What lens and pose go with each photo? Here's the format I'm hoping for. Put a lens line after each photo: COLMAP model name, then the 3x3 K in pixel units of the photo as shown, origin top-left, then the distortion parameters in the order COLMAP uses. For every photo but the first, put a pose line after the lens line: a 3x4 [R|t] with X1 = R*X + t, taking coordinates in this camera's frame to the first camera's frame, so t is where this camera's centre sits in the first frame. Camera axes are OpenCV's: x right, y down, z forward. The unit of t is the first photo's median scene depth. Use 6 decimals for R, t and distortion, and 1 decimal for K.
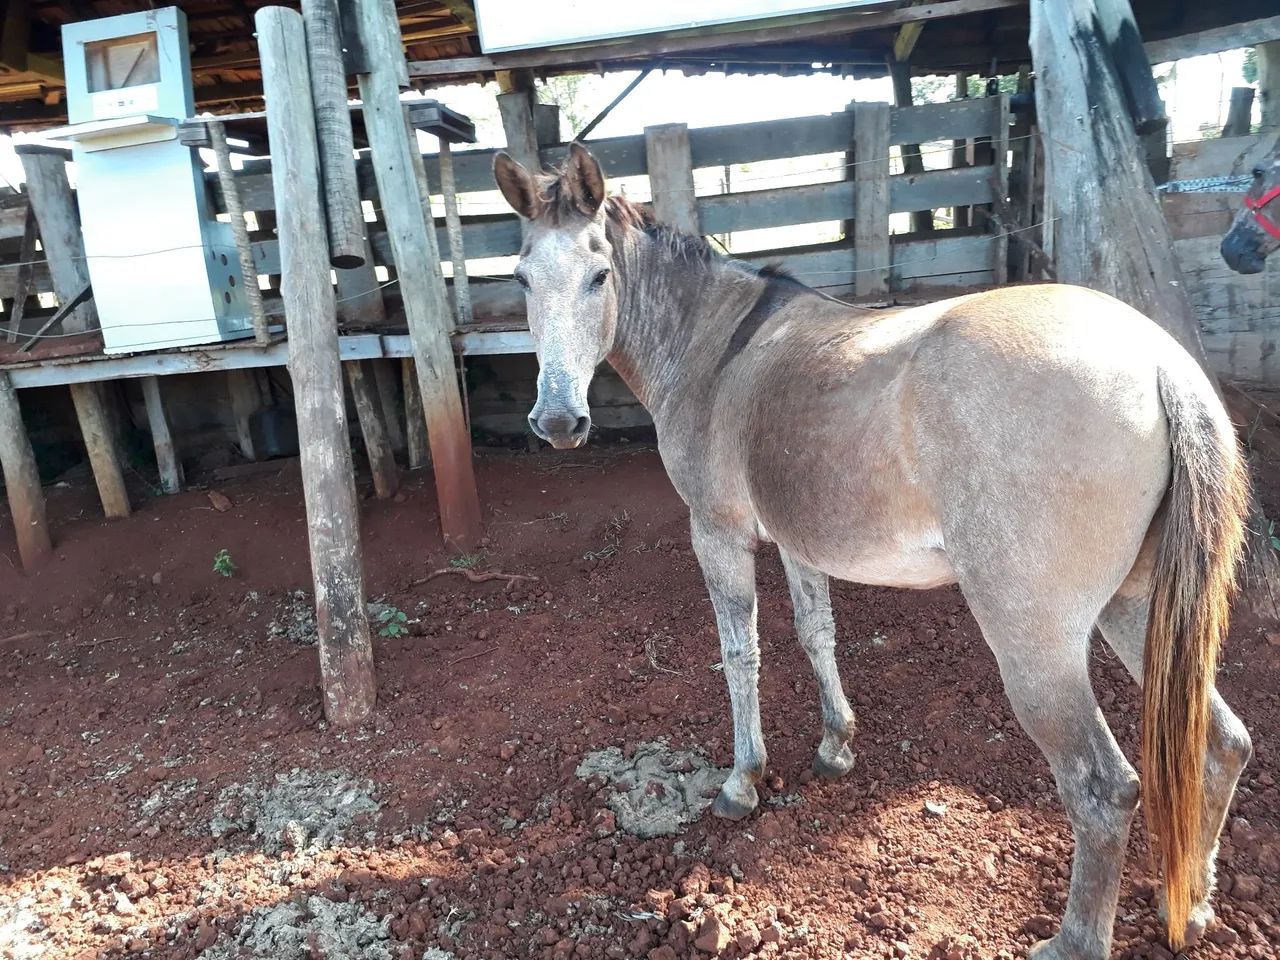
lens RADIAL K [[1032.8, 0, 644.1], [0, 1032.8, 480.5], [0, 0, 1]] dist [0.061591, -0.069357]
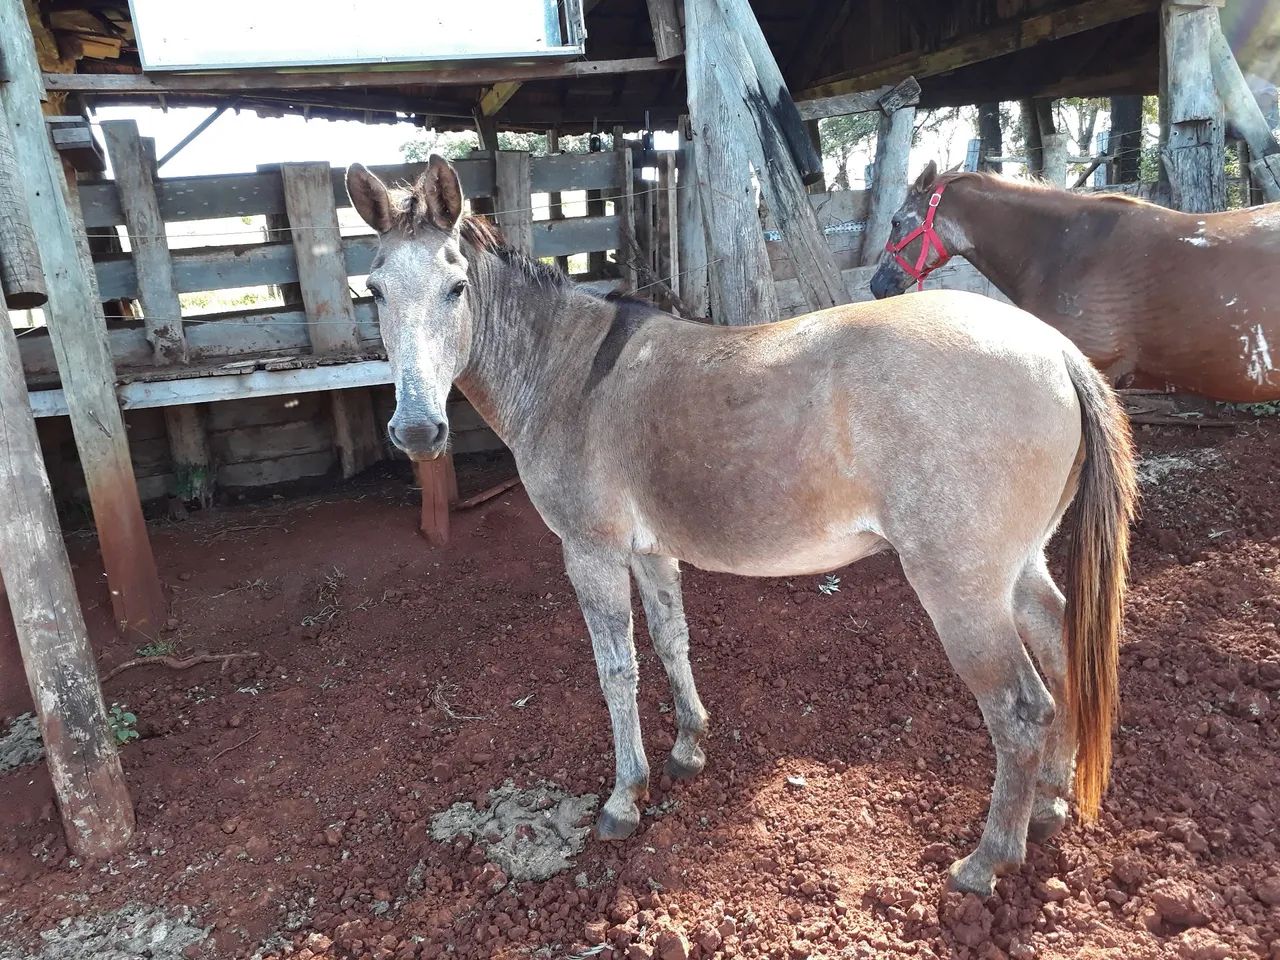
lens RADIAL K [[1032.8, 0, 643.2], [0, 1032.8, 480.8], [0, 0, 1]] dist [0.061591, -0.069357]
pose [[0.897221, -0.088432, 0.432637, -0.257573], [0.110435, 0.993545, -0.025942, 0.010392], [-0.427550, 0.071054, 0.901195, 0.056454]]
